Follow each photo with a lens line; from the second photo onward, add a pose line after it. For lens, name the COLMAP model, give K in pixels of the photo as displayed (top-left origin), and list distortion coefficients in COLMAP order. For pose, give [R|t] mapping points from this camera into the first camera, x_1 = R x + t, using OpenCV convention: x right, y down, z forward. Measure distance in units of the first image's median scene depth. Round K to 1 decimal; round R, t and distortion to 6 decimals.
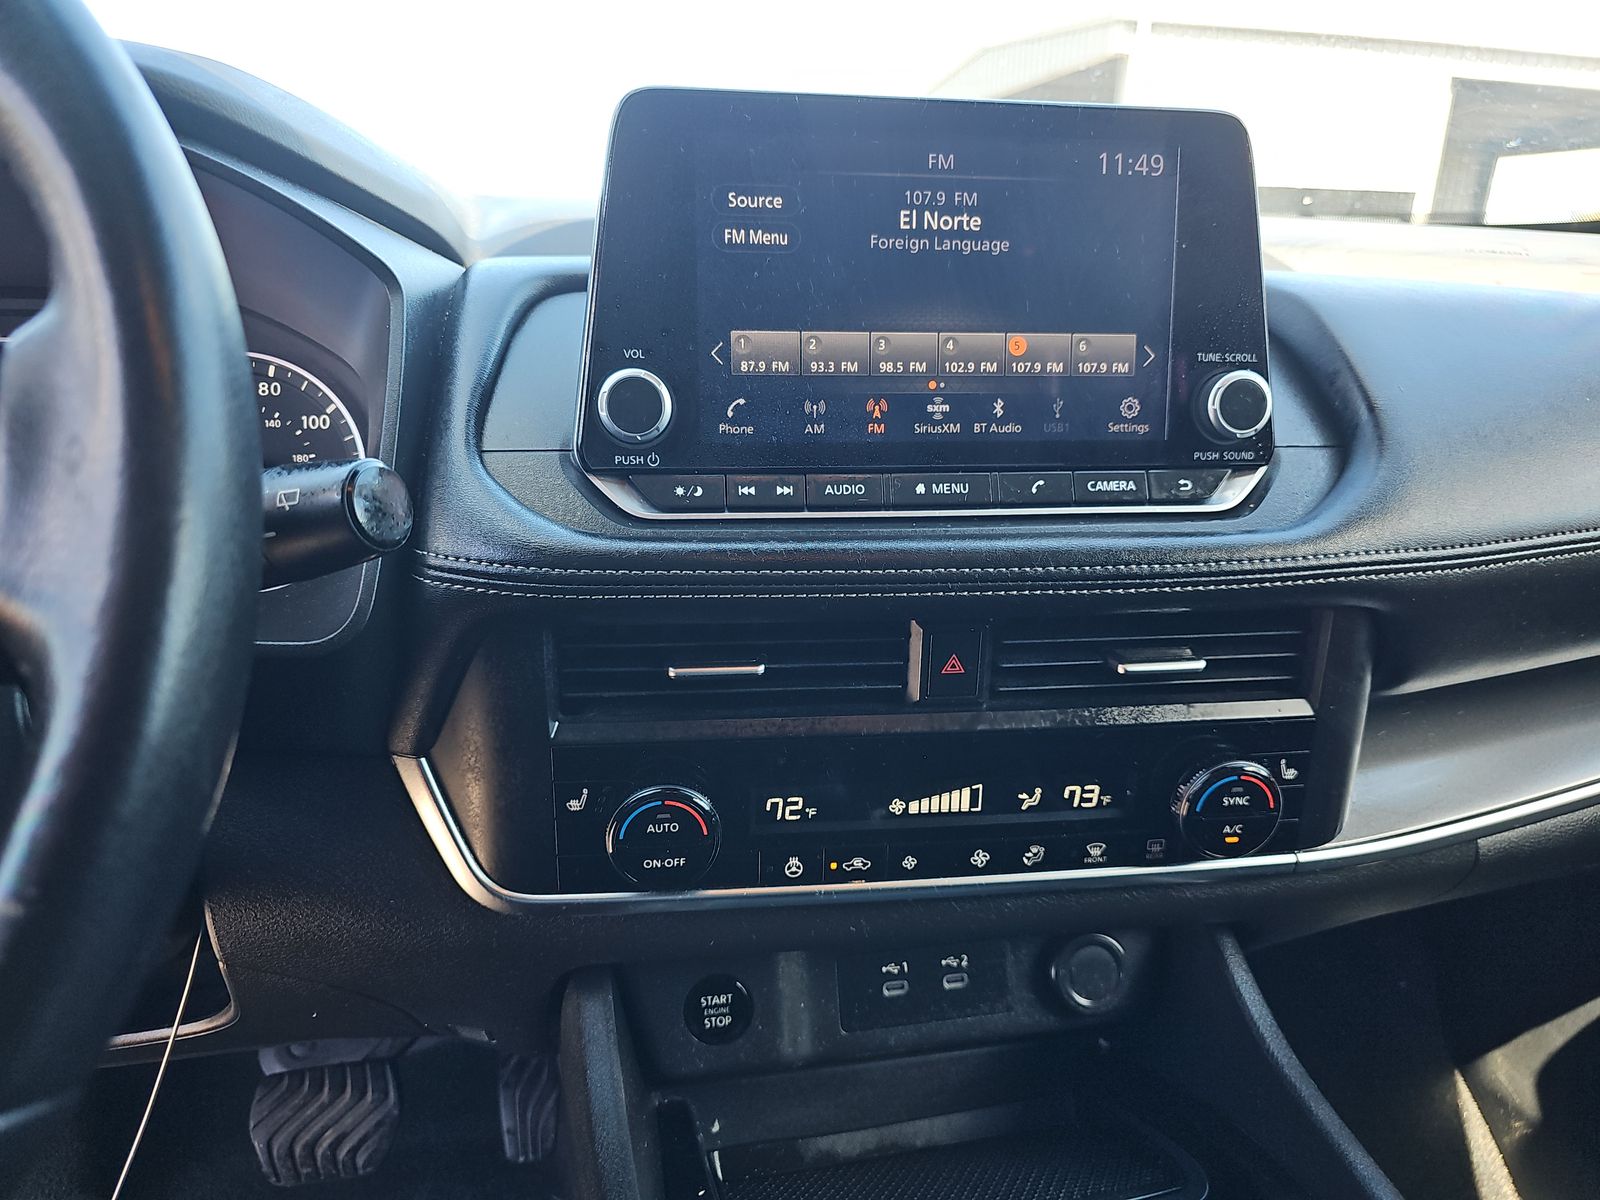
lens RADIAL K [[1071.9, 0, 821.6], [0, 1071.9, 596.5], [0, 0, 1]] dist [0.073116, -0.075865]
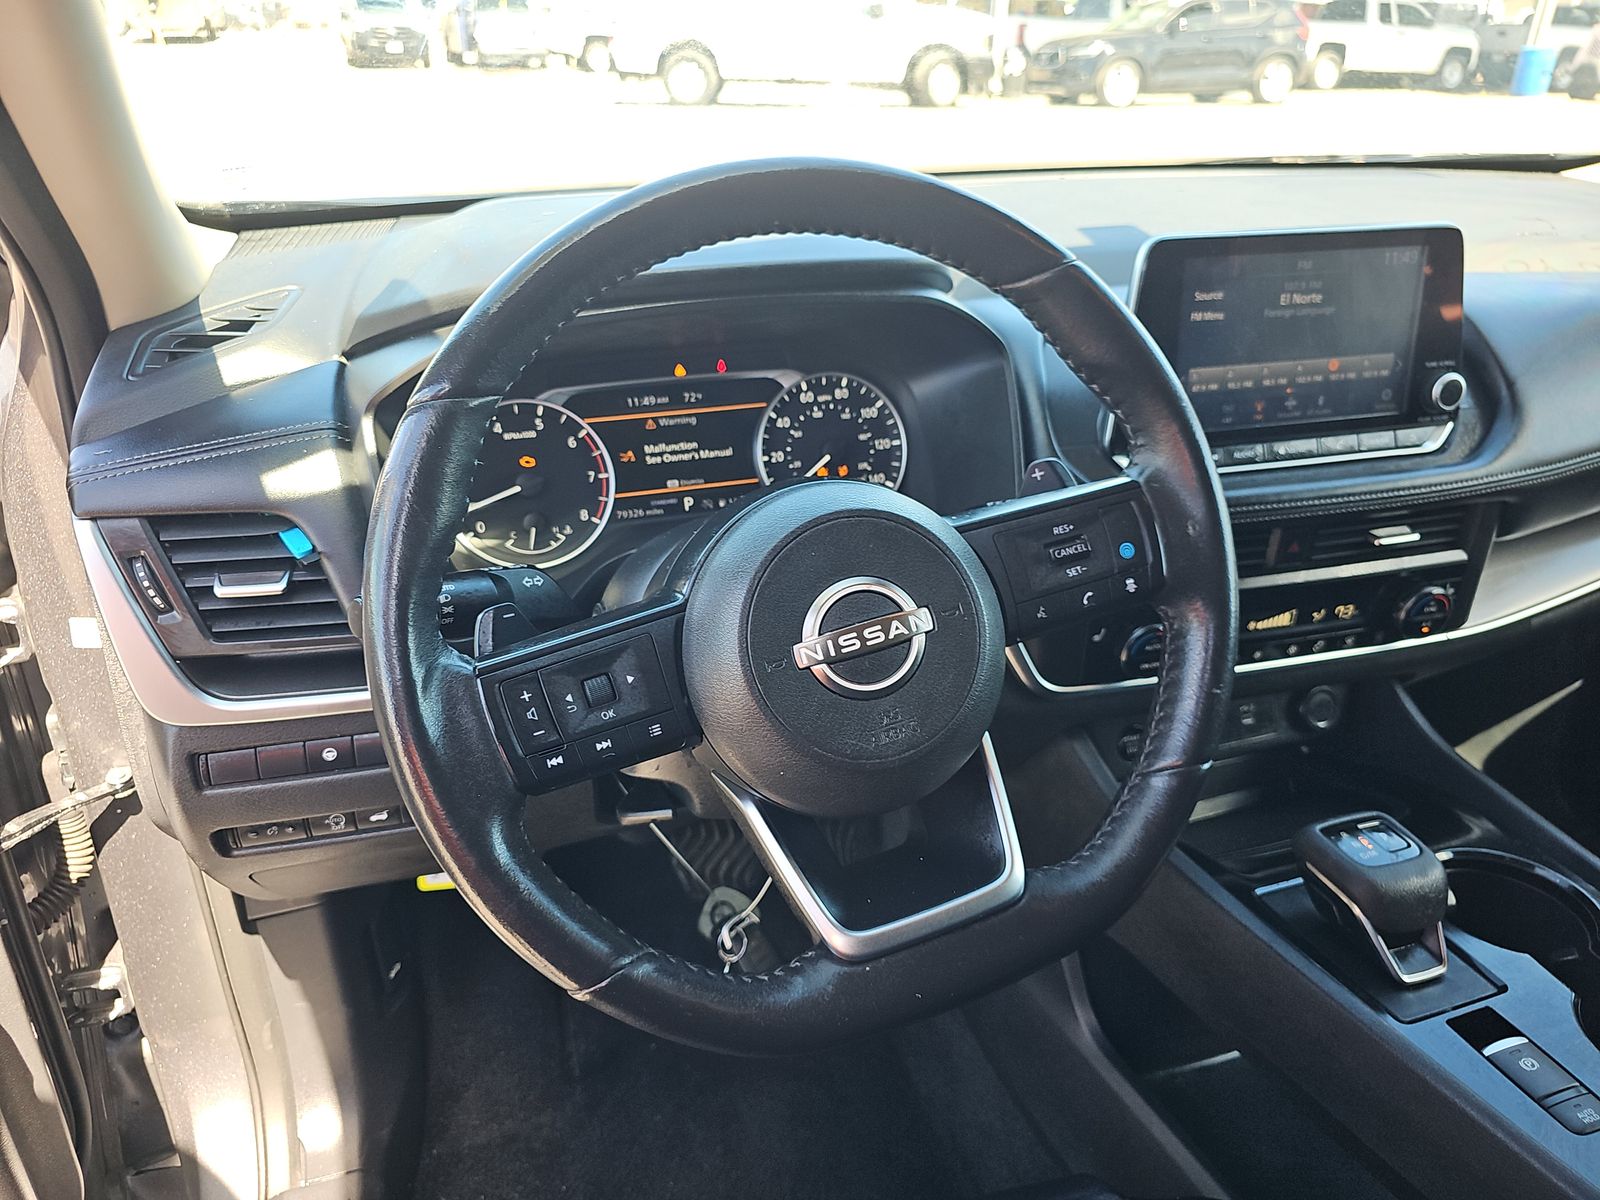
lens RADIAL K [[1084.9, 0, 800.0], [0, 1084.9, 600.0], [0, 0, 1]] dist [0.001157, 0.000433]
pose [[0.993555, -0.068348, 0.090423, -0.850736], [0.050508, 0.981132, 0.186626, -0.225419], [-0.101472, -0.180856, 0.978261, -0.697859]]
